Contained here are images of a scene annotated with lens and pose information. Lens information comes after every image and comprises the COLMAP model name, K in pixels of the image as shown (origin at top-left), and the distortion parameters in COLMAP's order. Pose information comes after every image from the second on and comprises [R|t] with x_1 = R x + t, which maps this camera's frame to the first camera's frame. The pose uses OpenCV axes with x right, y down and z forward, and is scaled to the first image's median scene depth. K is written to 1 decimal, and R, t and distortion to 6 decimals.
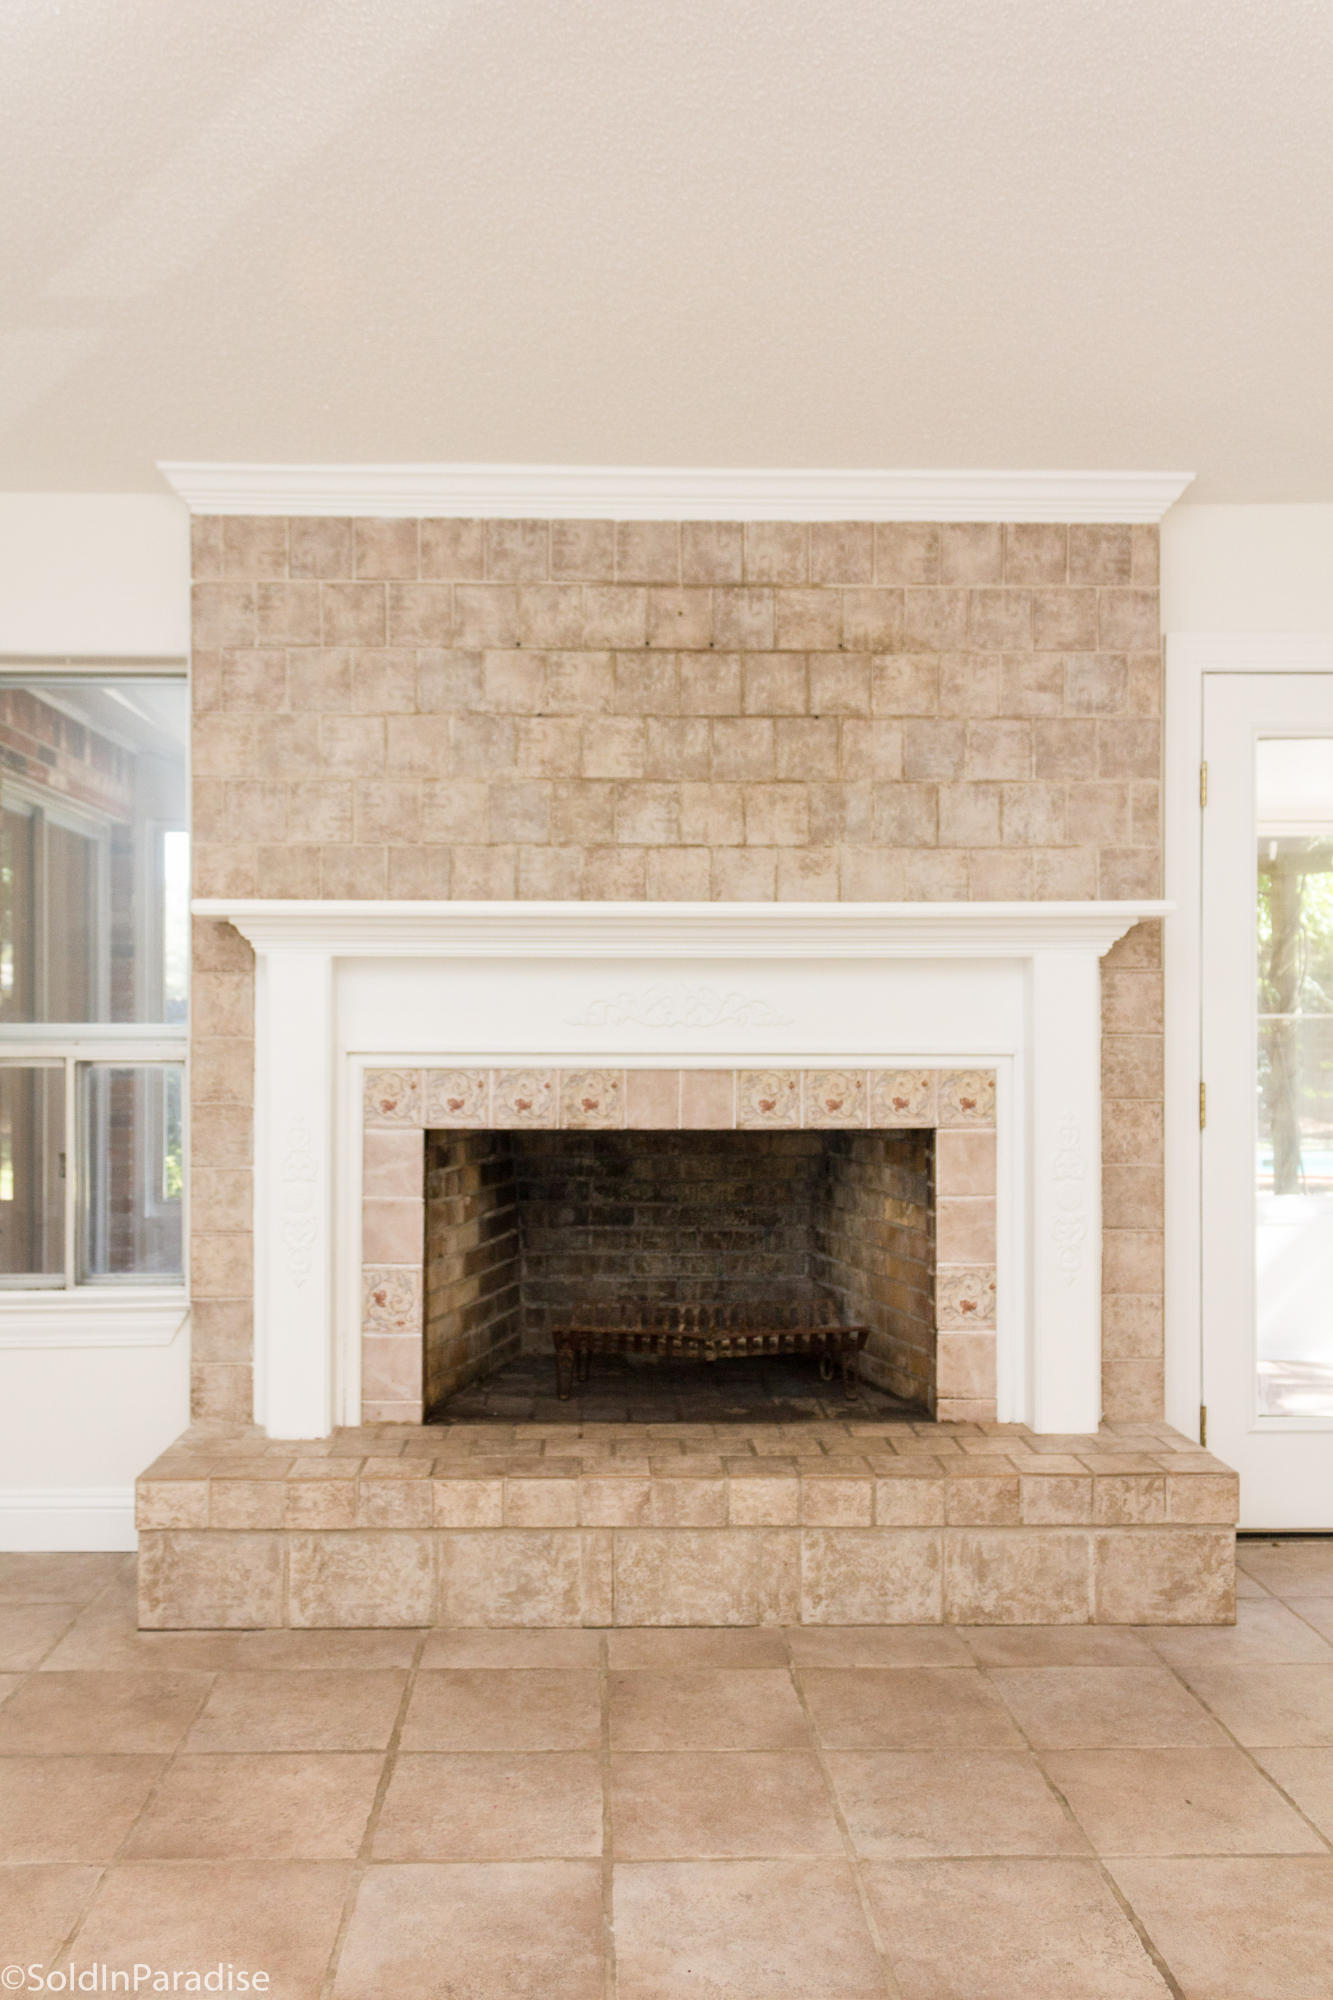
lens RADIAL K [[1665.0, 0, 623.8], [0, 1665.0, 1015.6], [0, 0, 1]] dist [0.031322, -0.010940]
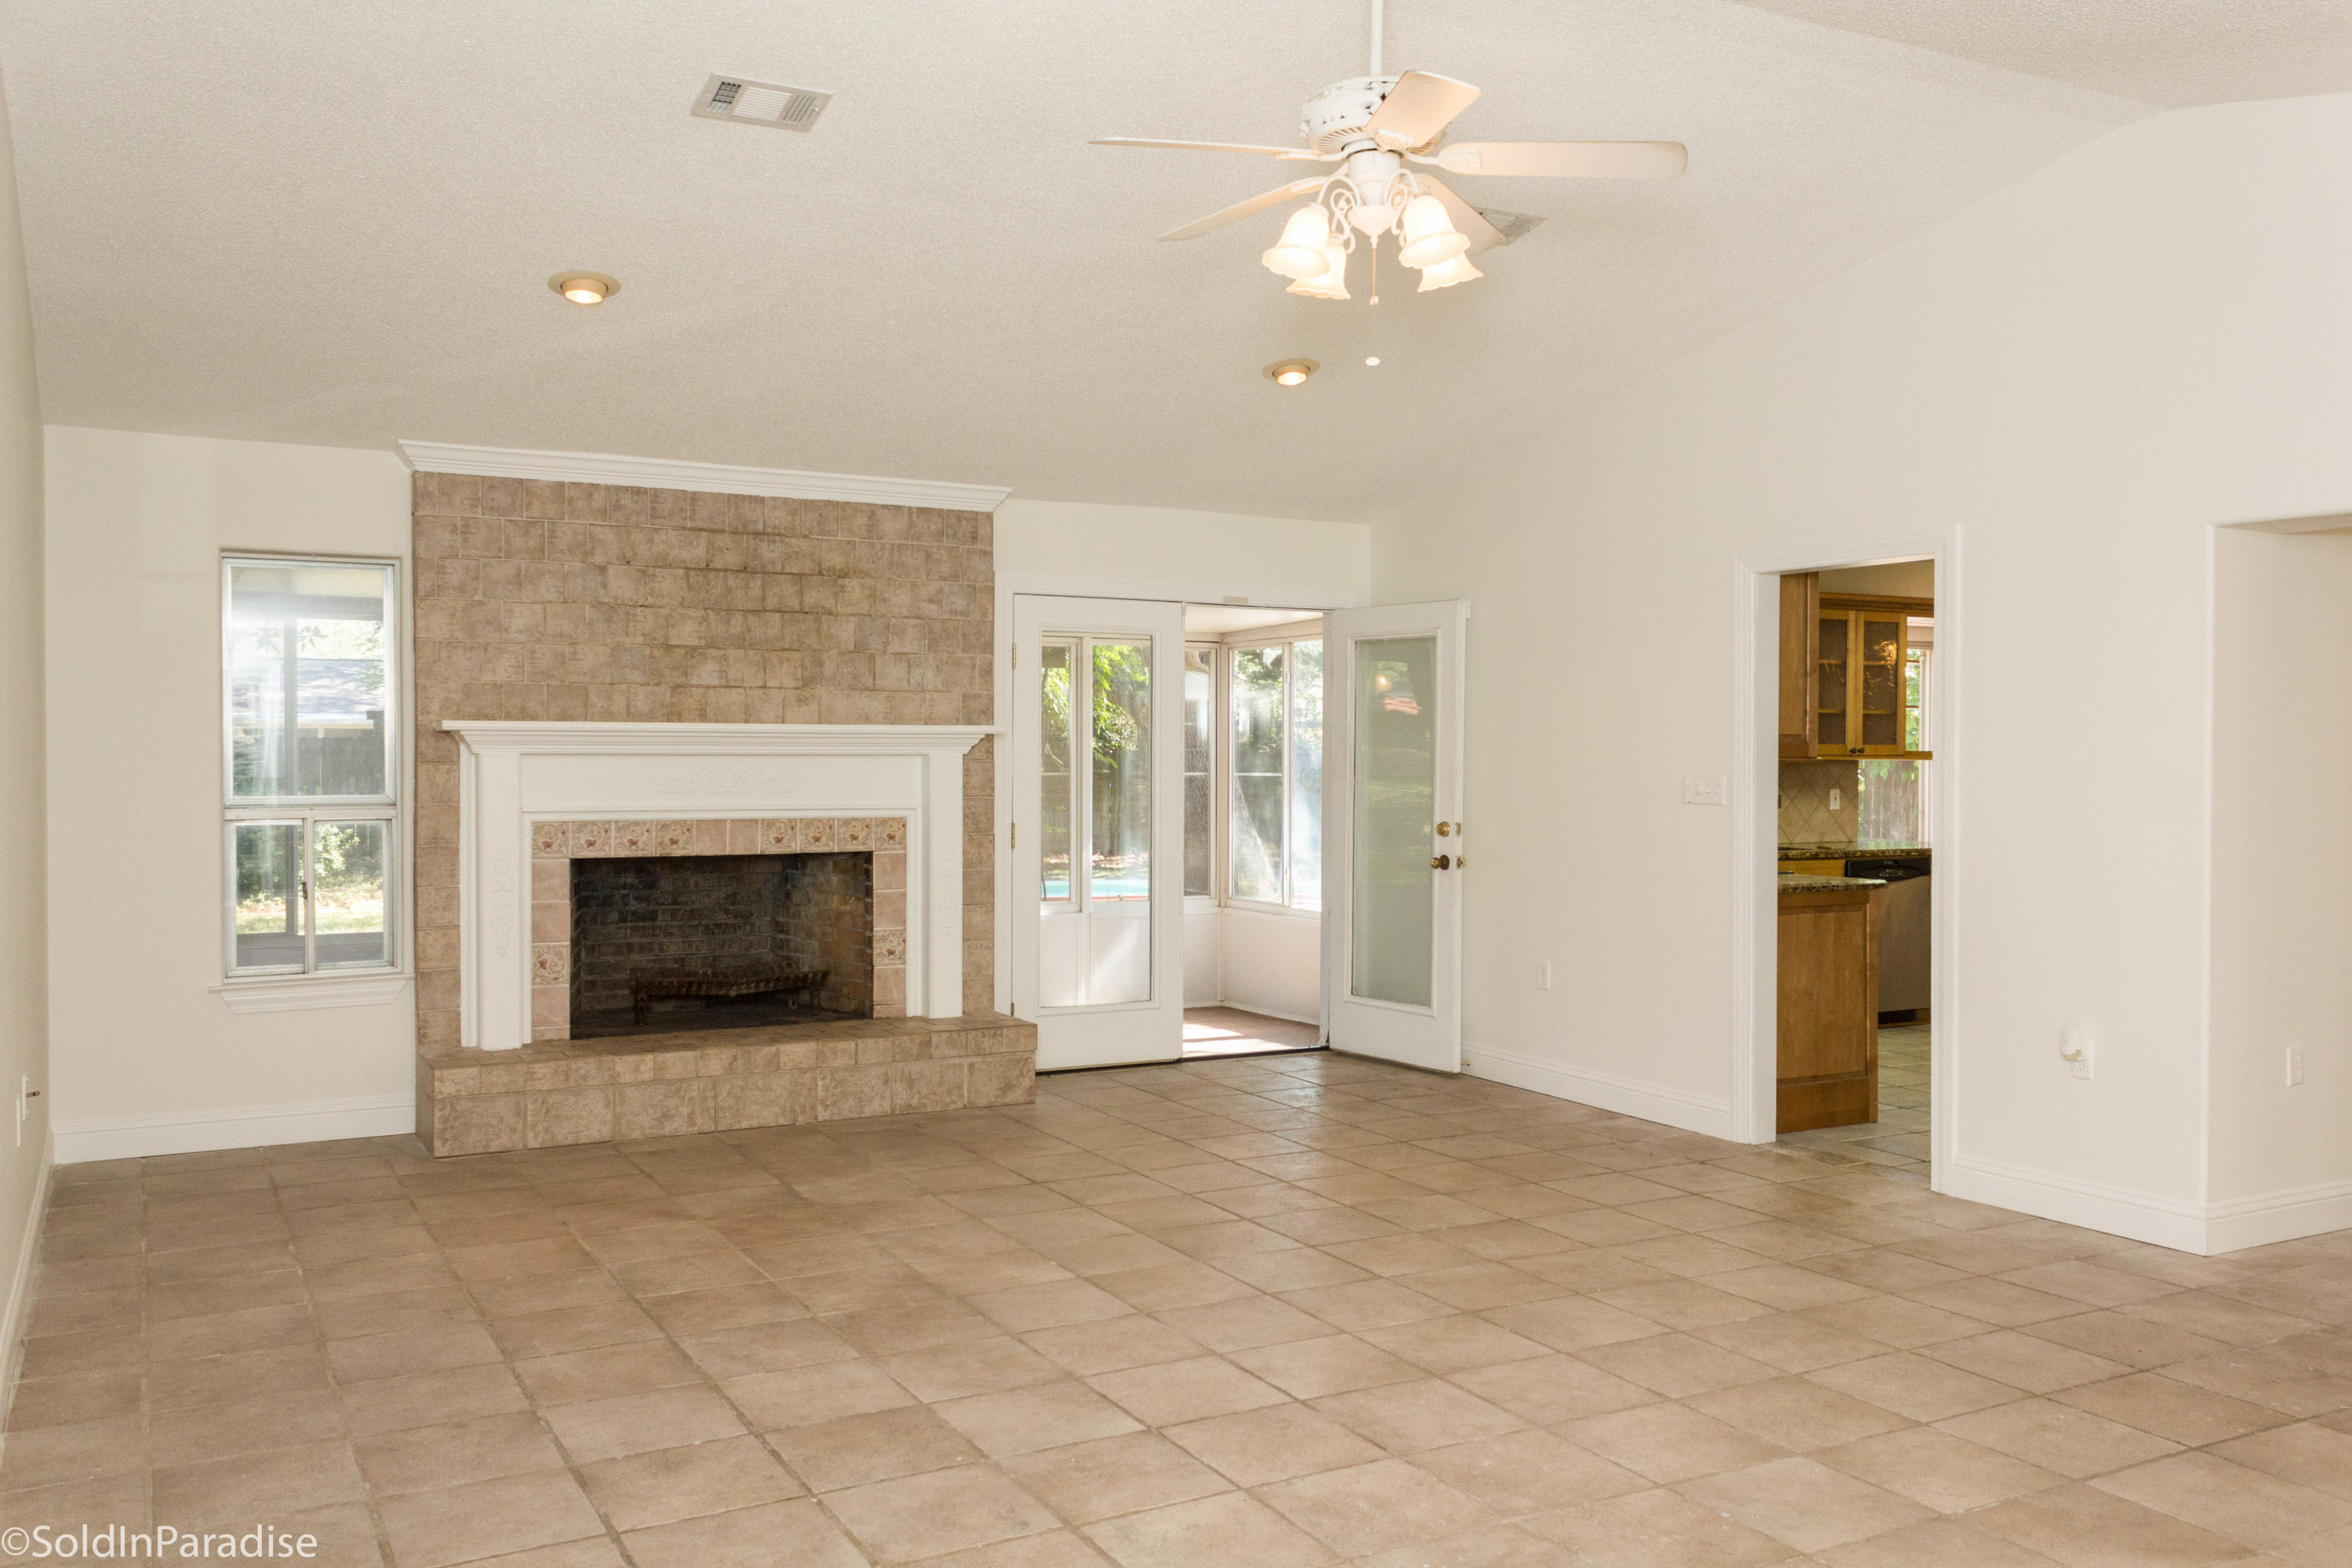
lens RADIAL K [[1928.4, 0, 1180.0], [0, 1928.4, 779.9], [0, 0, 1]] dist [0.036702, -0.011902]
pose [[0.889291, -0.005172, 0.457312, -0.452213], [-0.004418, 0.999792, 0.019899, -0.048929], [-0.457320, -0.019716, 0.889084, -0.944218]]
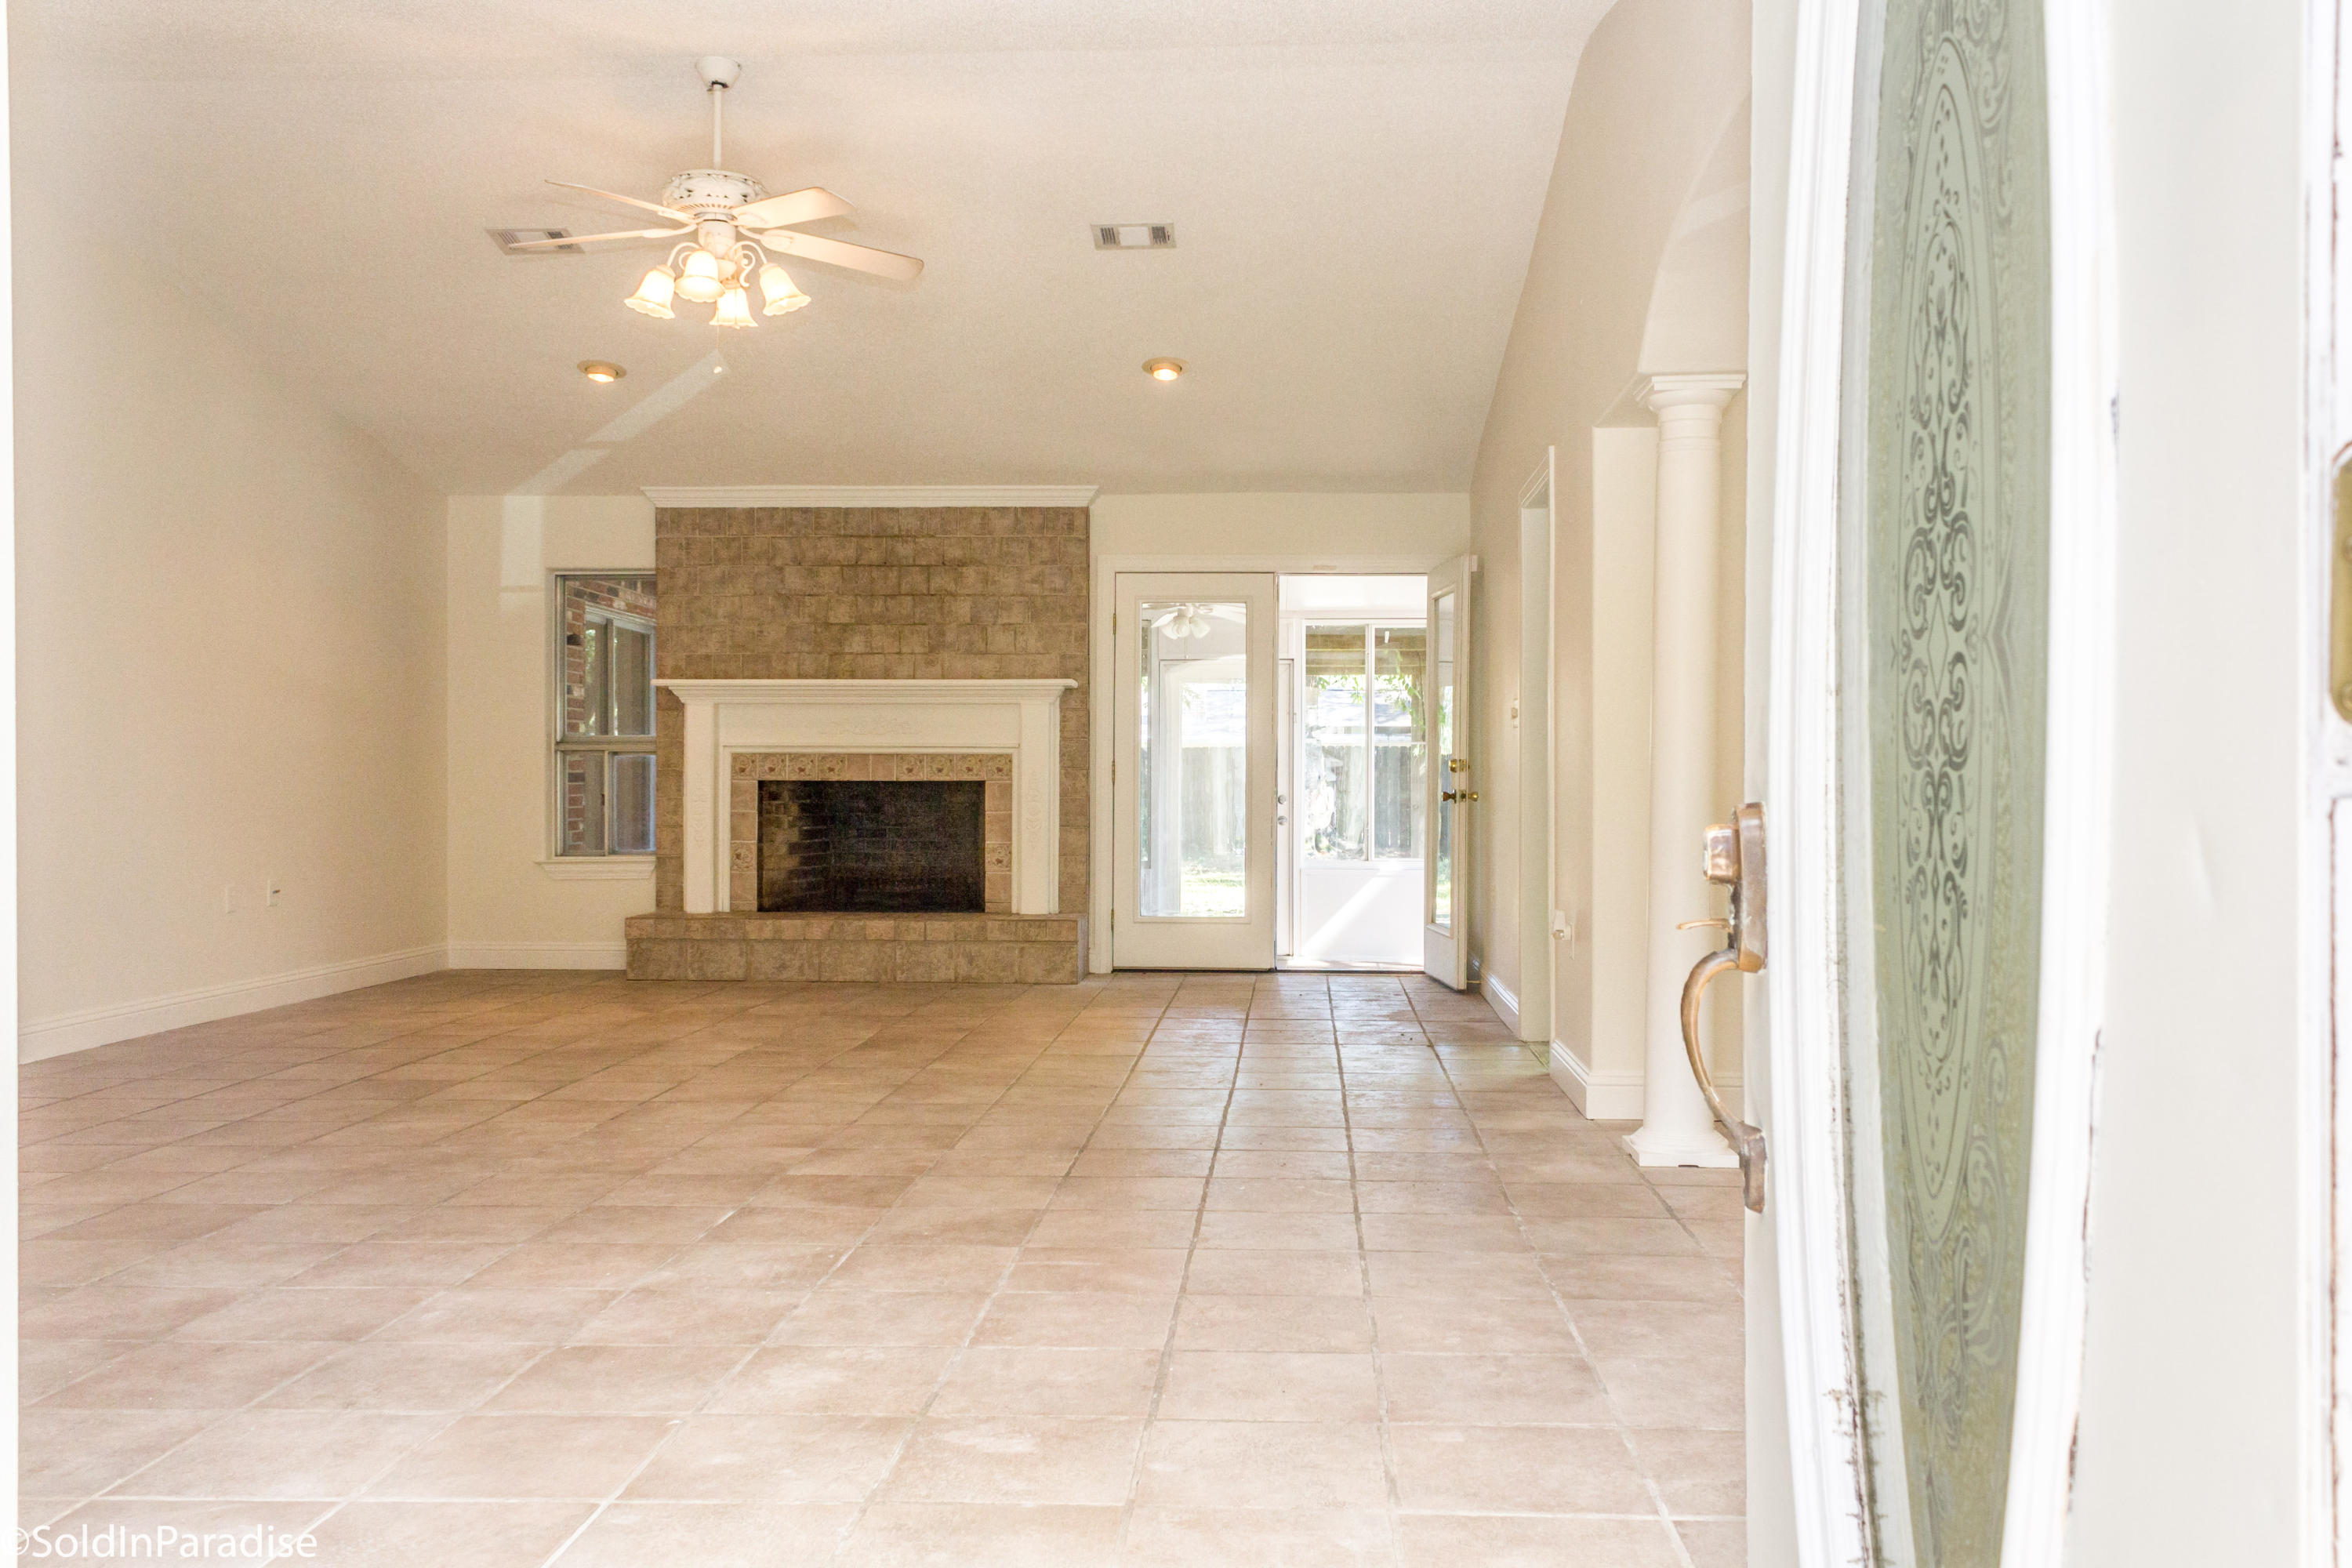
lens RADIAL K [[1928.4, 0, 1180.0], [0, 1928.4, 779.9], [0, 0, 1]] dist [0.036702, -0.011902]
pose [[0.996539, 0.001684, -0.083114, 0.658840], [-0.001276, 0.999987, 0.004962, 0.053485], [0.083121, -0.004839, 0.996528, -1.533818]]
